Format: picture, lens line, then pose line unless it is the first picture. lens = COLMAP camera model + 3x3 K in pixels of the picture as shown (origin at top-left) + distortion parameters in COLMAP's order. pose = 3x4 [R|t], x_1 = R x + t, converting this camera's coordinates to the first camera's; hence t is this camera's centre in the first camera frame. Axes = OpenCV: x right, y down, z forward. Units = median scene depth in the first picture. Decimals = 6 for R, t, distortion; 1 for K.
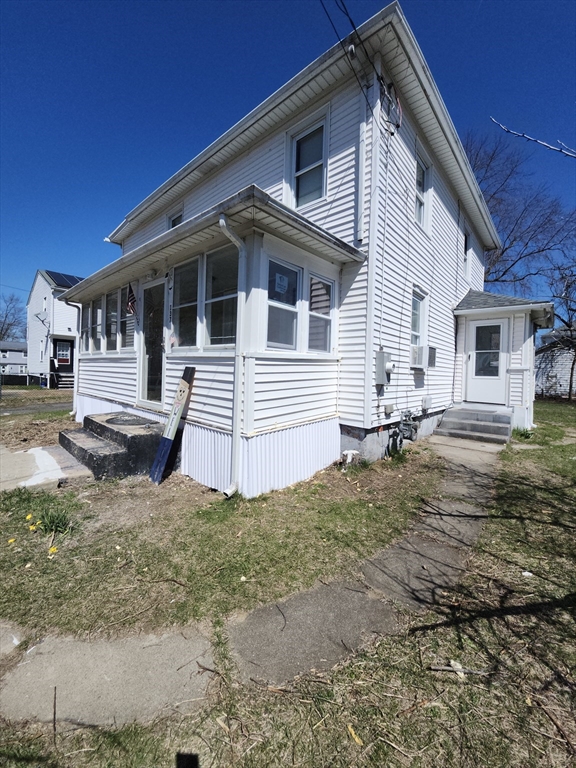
lens RADIAL K [[303.7, 0, 287.0], [0, 303.7, 378.5], [0, 0, 1]] dist [-0.000971, -0.010249]
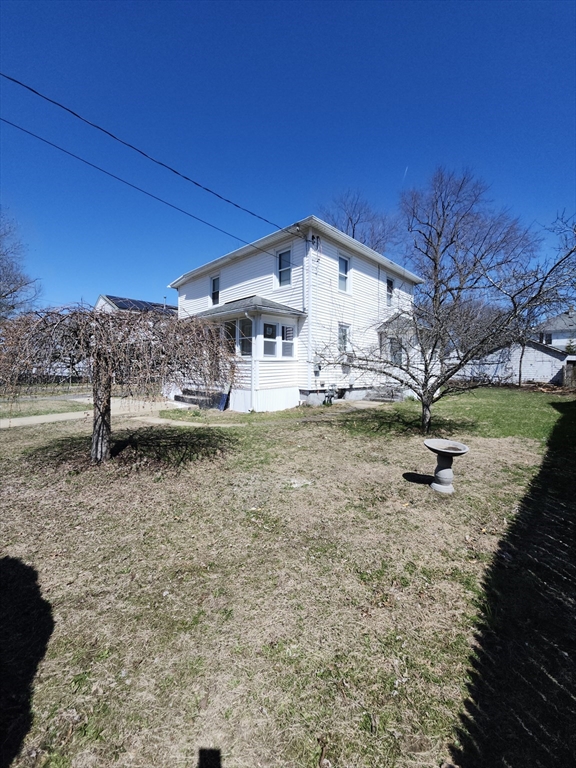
lens RADIAL K [[303.7, 0, 287.0], [0, 303.7, 378.5], [0, 0, 1]] dist [-0.000971, -0.010249]
pose [[0.998414, -0.019158, -0.052930, 0.222796], [0.019428, 0.999801, 0.004591, 0.063813], [0.052831, -0.005612, 0.998588, -1.320546]]
